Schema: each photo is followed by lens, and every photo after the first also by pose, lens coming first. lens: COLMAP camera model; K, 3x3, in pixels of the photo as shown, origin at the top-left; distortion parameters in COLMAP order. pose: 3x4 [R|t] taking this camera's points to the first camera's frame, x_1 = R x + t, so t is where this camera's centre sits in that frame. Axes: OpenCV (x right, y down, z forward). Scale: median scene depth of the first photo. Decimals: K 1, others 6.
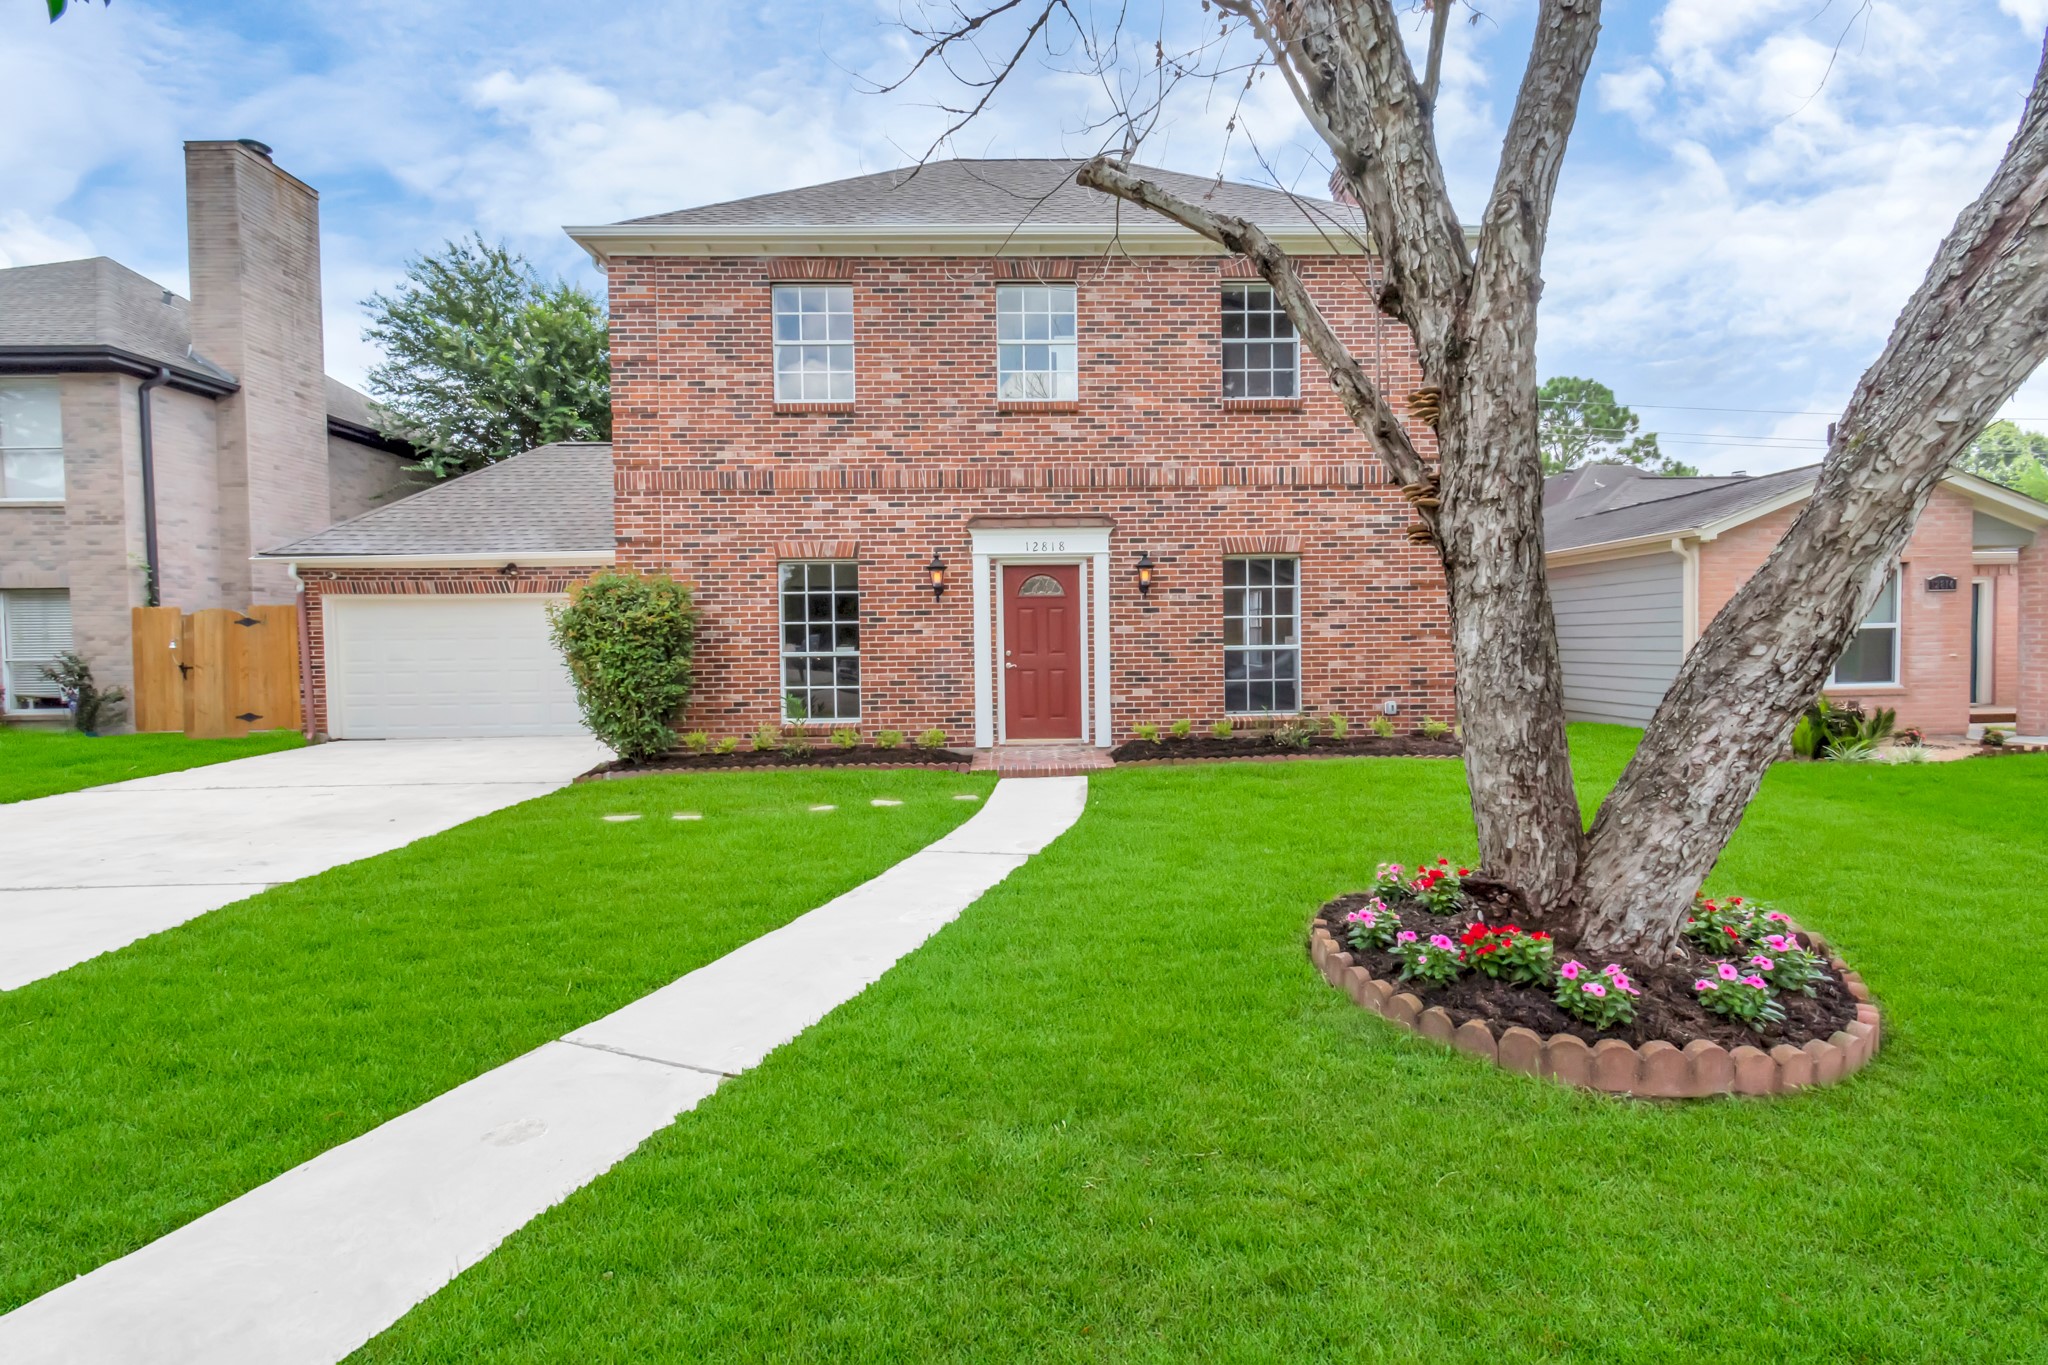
lens RADIAL K [[894.8, 0, 1061.7], [0, 894.8, 669.4], [0, 0, 1]] dist [0.007903, -0.000623]
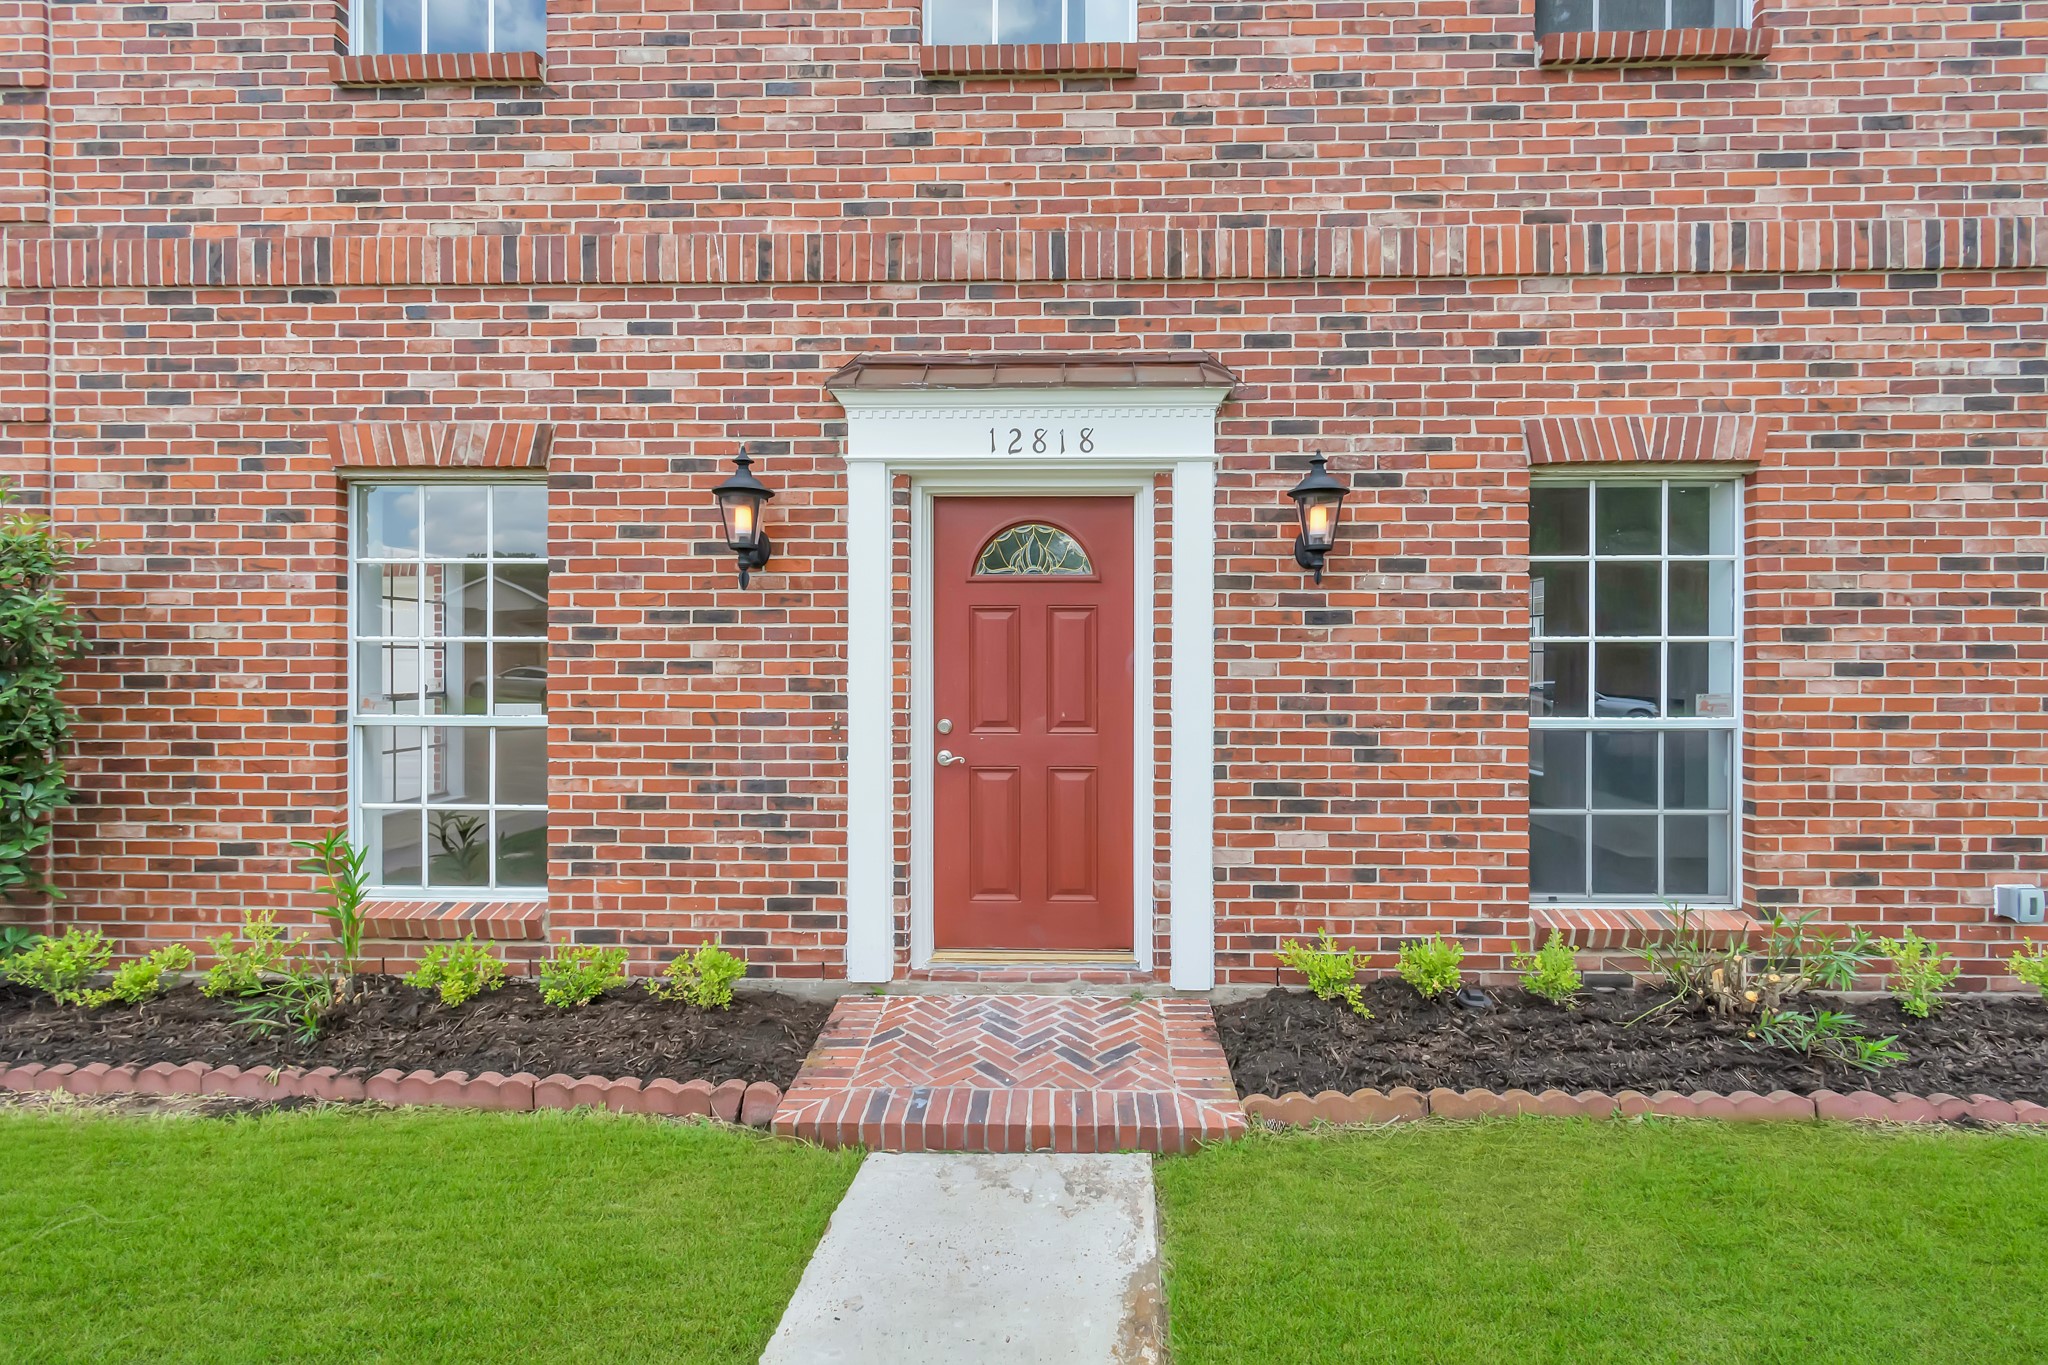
lens RADIAL K [[894.8, 0, 1061.7], [0, 894.8, 669.4], [0, 0, 1]] dist [0.007903, -0.000623]
pose [[0.998533, 0.015627, -0.051840, 0.010236], [-0.016864, 0.999581, -0.023515, -0.034455], [0.051451, 0.024355, 0.998379, 0.632398]]
